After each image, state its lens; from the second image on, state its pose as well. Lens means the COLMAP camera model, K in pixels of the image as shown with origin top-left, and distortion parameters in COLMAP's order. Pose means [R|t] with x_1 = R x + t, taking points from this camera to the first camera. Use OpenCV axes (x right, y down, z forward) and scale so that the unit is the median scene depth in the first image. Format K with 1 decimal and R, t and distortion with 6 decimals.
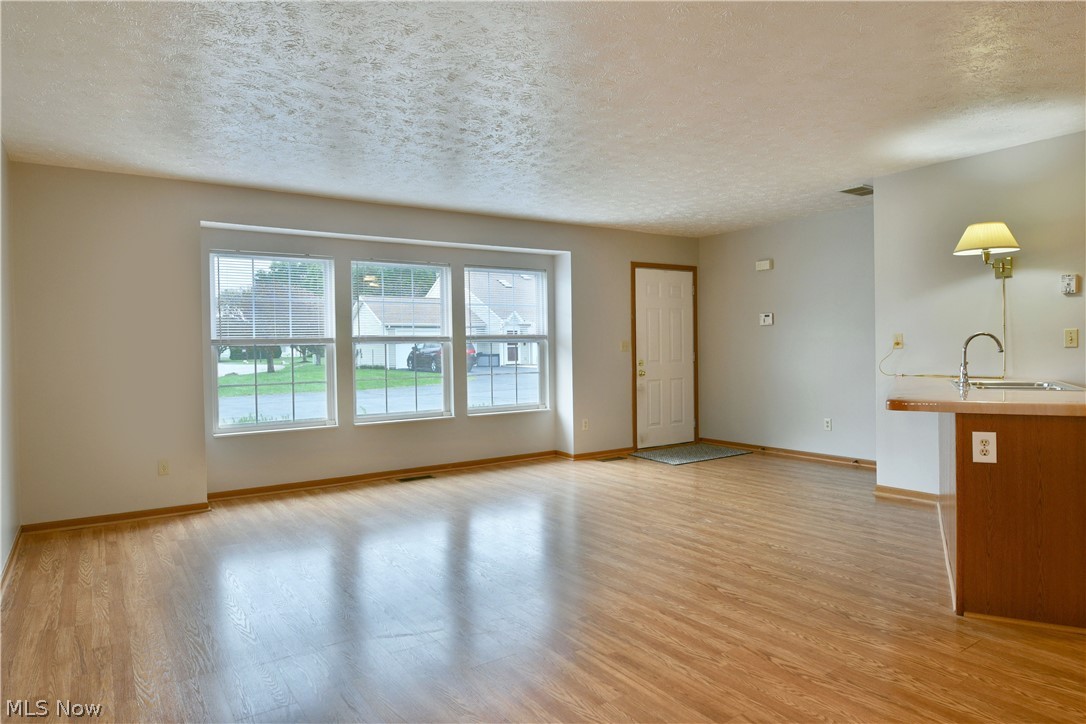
lens RADIAL K [[707.5, 0, 516.2], [0, 707.5, 355.6], [0, 0, 1]] dist [-0.015361, -0.001446]
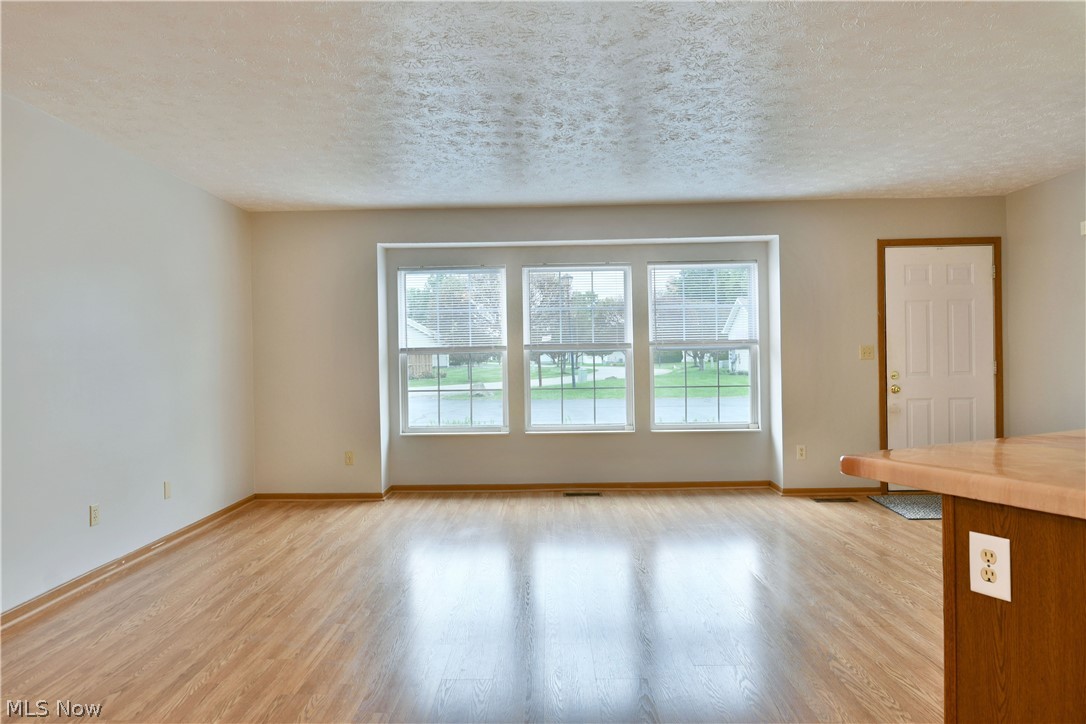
lens RADIAL K [[707.5, 0, 516.2], [0, 707.5, 355.6], [0, 0, 1]] dist [-0.015361, -0.001446]
pose [[0.794062, 0.002317, -0.607833, 0.356399], [-0.003625, 0.999993, -0.000923, -0.009271], [0.607826, 0.002937, 0.794065, 0.199894]]
